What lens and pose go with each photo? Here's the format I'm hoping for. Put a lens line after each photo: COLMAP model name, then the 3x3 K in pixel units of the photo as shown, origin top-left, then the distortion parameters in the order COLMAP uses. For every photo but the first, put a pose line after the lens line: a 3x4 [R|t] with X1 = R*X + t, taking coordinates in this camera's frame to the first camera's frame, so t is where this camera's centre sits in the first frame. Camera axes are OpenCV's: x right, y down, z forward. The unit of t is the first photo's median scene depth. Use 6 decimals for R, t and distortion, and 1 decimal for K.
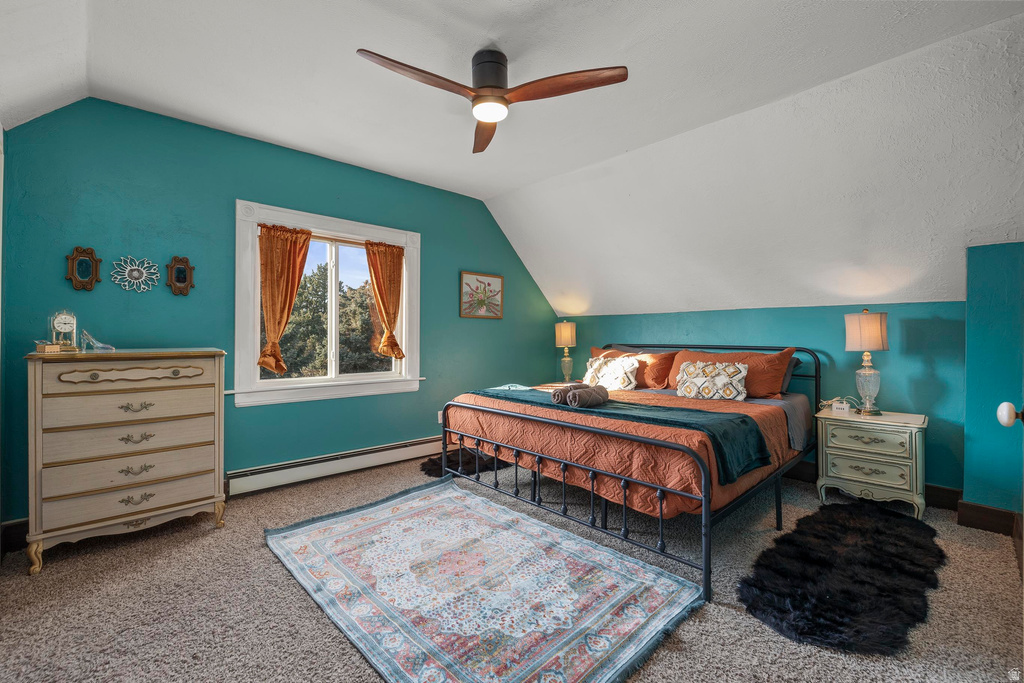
lens RADIAL K [[440.3, 0, 512.5], [0, 440.3, 339.6], [0, 0, 1]] dist [0.000296, 0.000040]
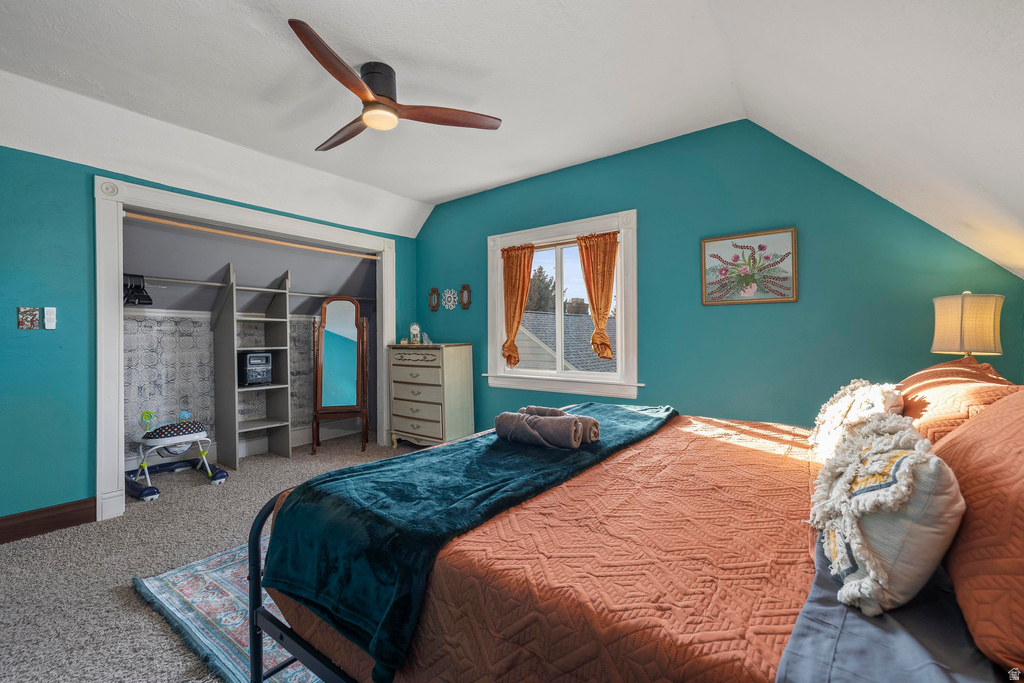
lens RADIAL K [[440.3, 0, 512.5], [0, 440.3, 338.9], [0, 0, 1]] dist [0.000296, 0.000040]
pose [[0.163523, 0.006306, -0.986519, 0.604743], [0.003664, 0.999969, 0.006999, -0.004331], [0.986533, -0.004759, 0.163495, 0.676984]]
